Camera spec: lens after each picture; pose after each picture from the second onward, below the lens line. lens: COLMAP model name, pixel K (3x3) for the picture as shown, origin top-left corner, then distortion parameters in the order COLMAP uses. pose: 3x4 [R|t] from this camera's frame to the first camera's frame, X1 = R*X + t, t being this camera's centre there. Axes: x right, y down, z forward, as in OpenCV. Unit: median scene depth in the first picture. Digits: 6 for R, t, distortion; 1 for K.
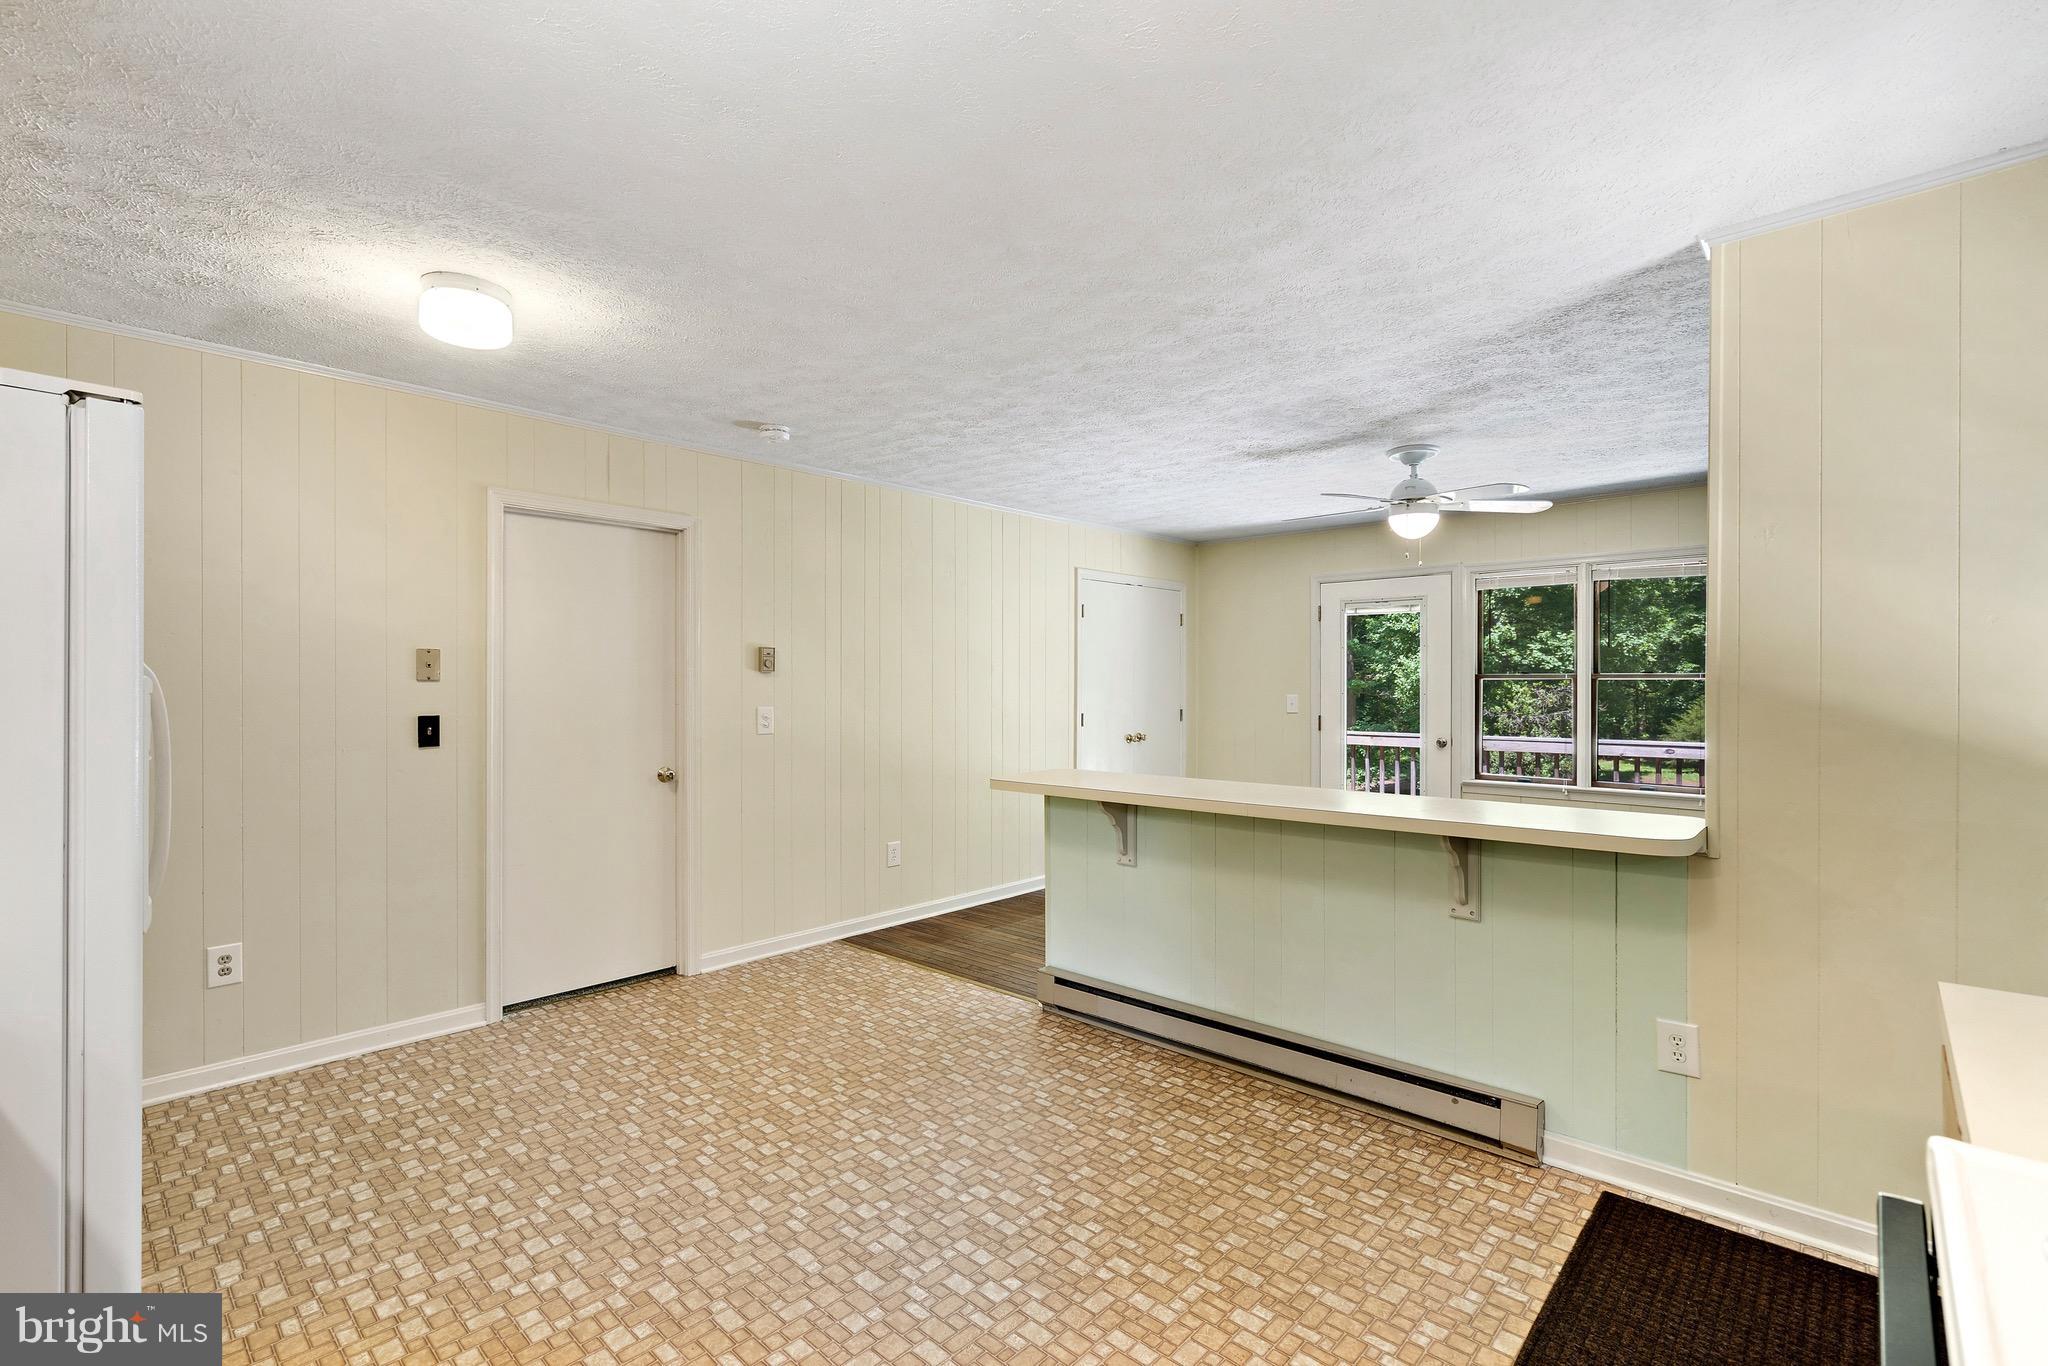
lens RADIAL K [[926.2, 0, 1021.8], [0, 926.2, 679.4], [0, 0, 1]] dist [-0.007630, 0.002337]
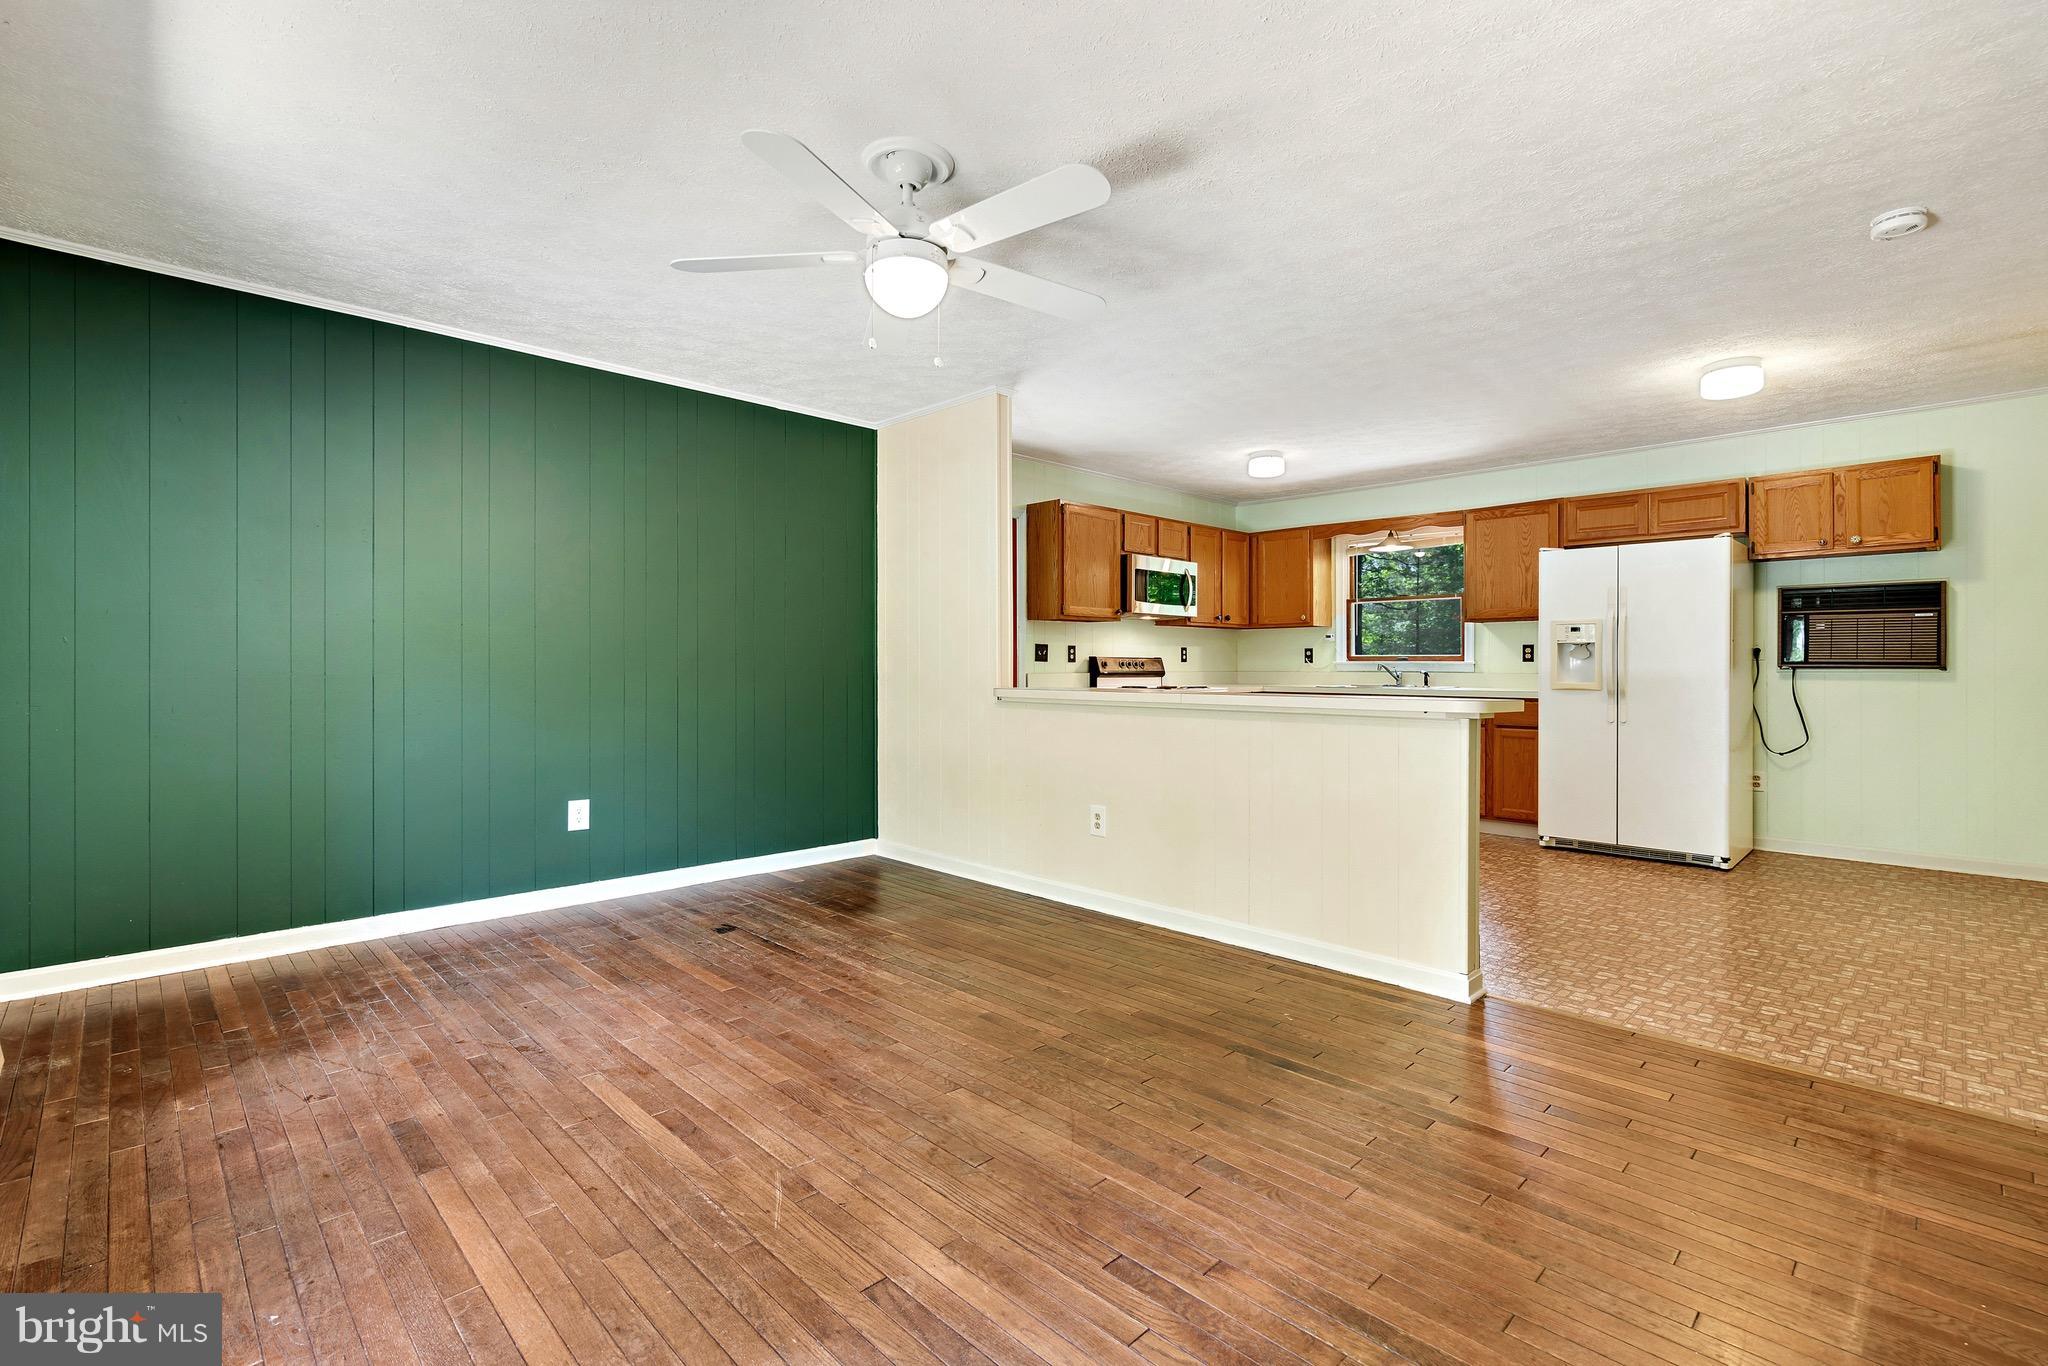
lens RADIAL K [[926.2, 0, 1026.5], [0, 926.2, 661.9], [0, 0, 1]] dist [-0.007630, 0.002337]
pose [[-0.998945, 0.003483, 0.045791, 0.331854], [0.002993, 0.999938, -0.010771, 0.065619], [-0.045826, -0.010622, -0.998893, 1.600802]]
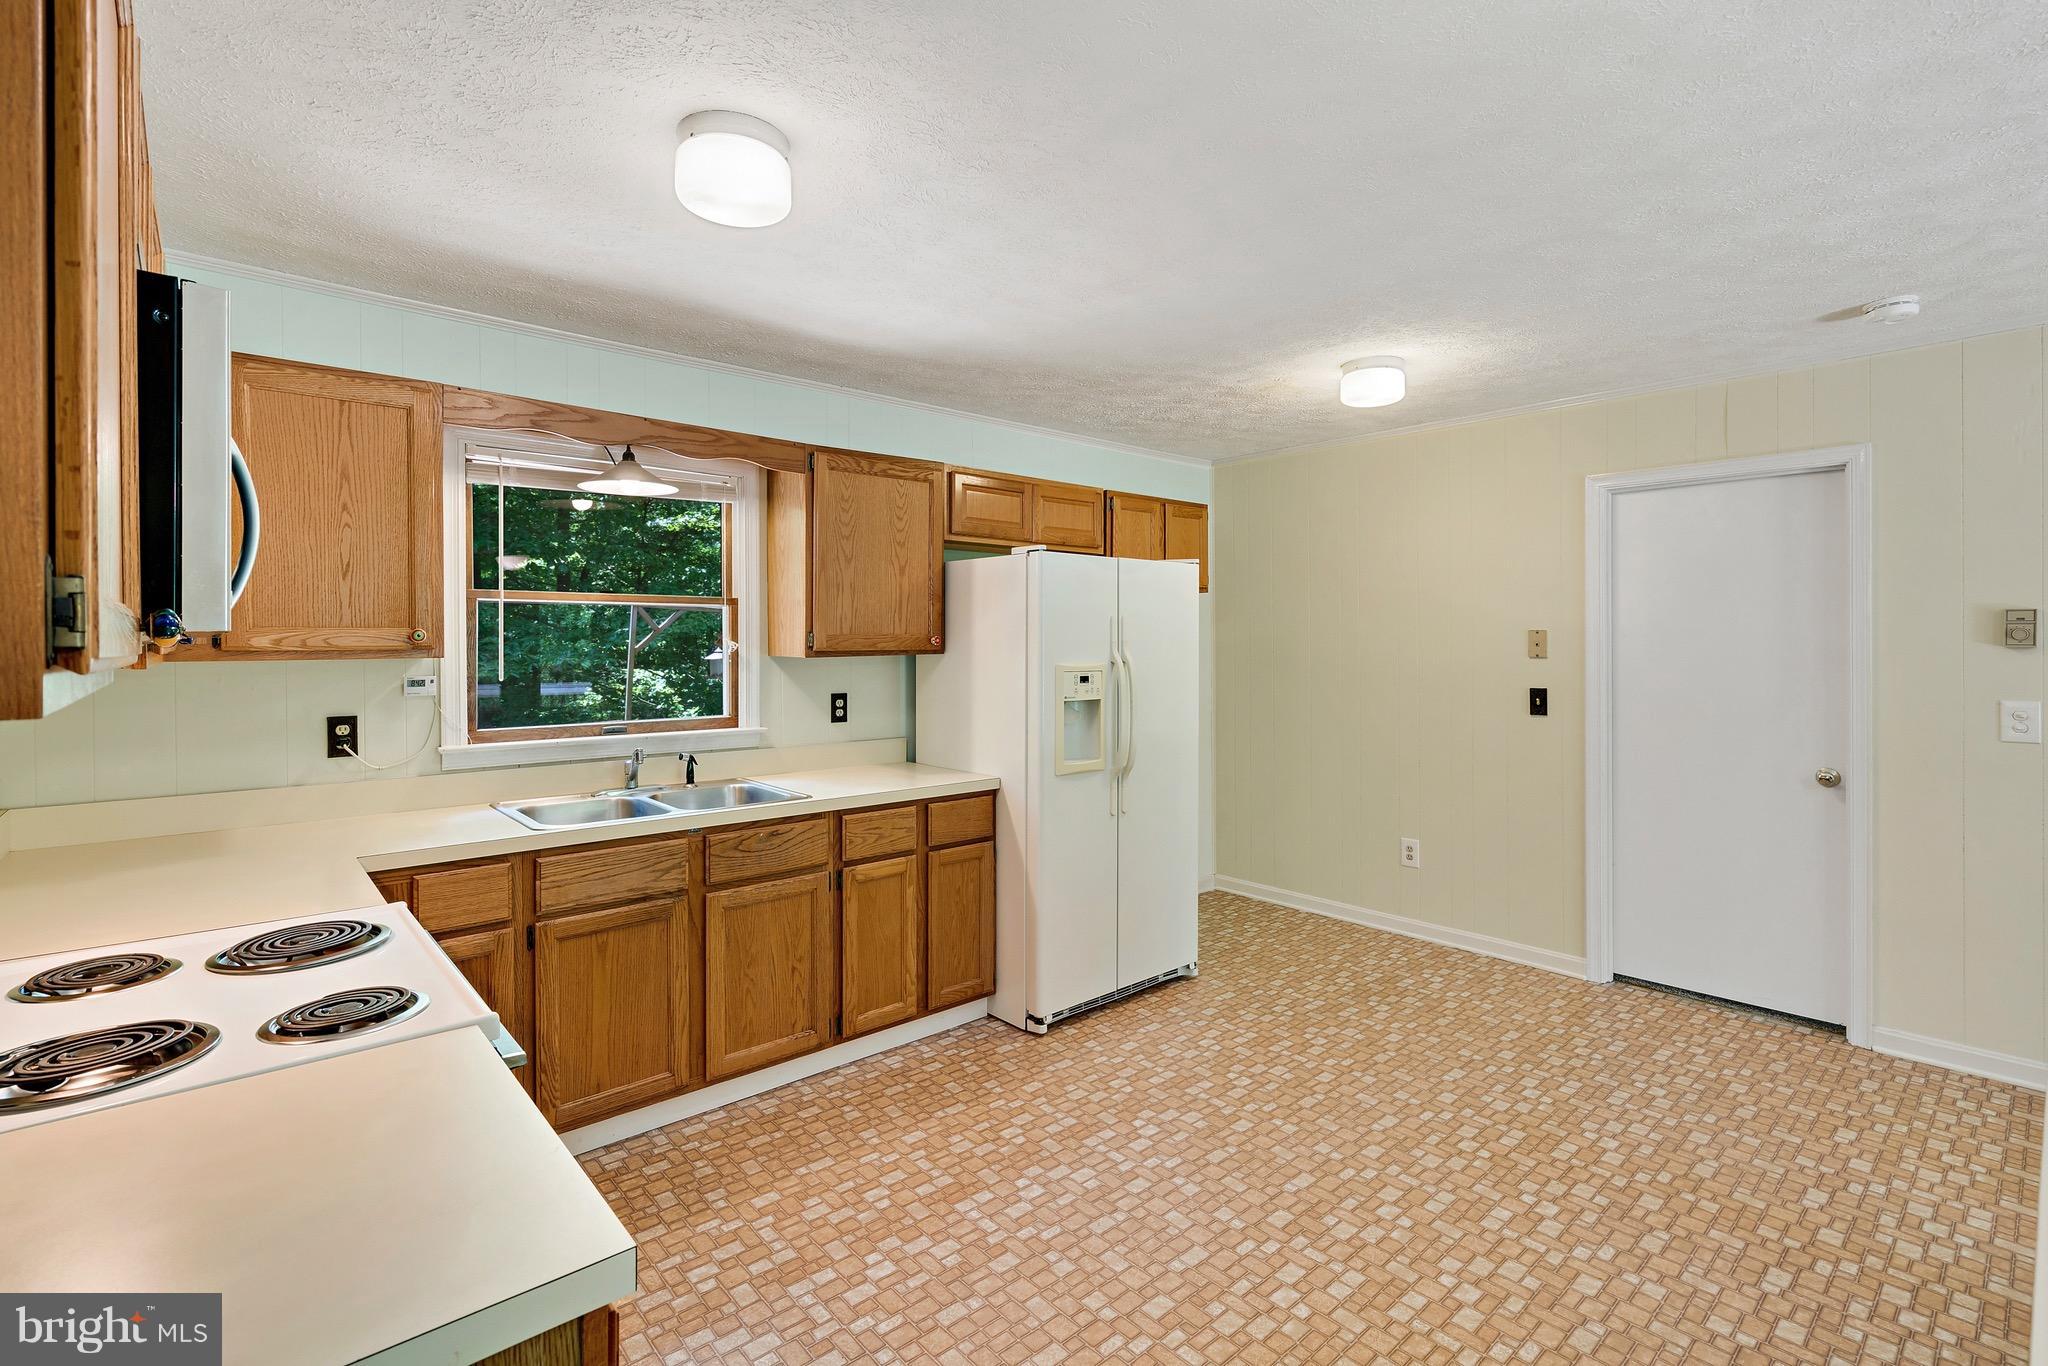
lens RADIAL K [[926.2, 0, 1027.9], [0, 926.2, 643.1], [0, 0, 1]] dist [-0.007630, 0.002337]
pose [[-0.097570, 0.001229, -0.995228, 0.454274], [0.011147, 0.999938, 0.000142, -0.019450], [0.995166, -0.011080, -0.097578, 0.385099]]
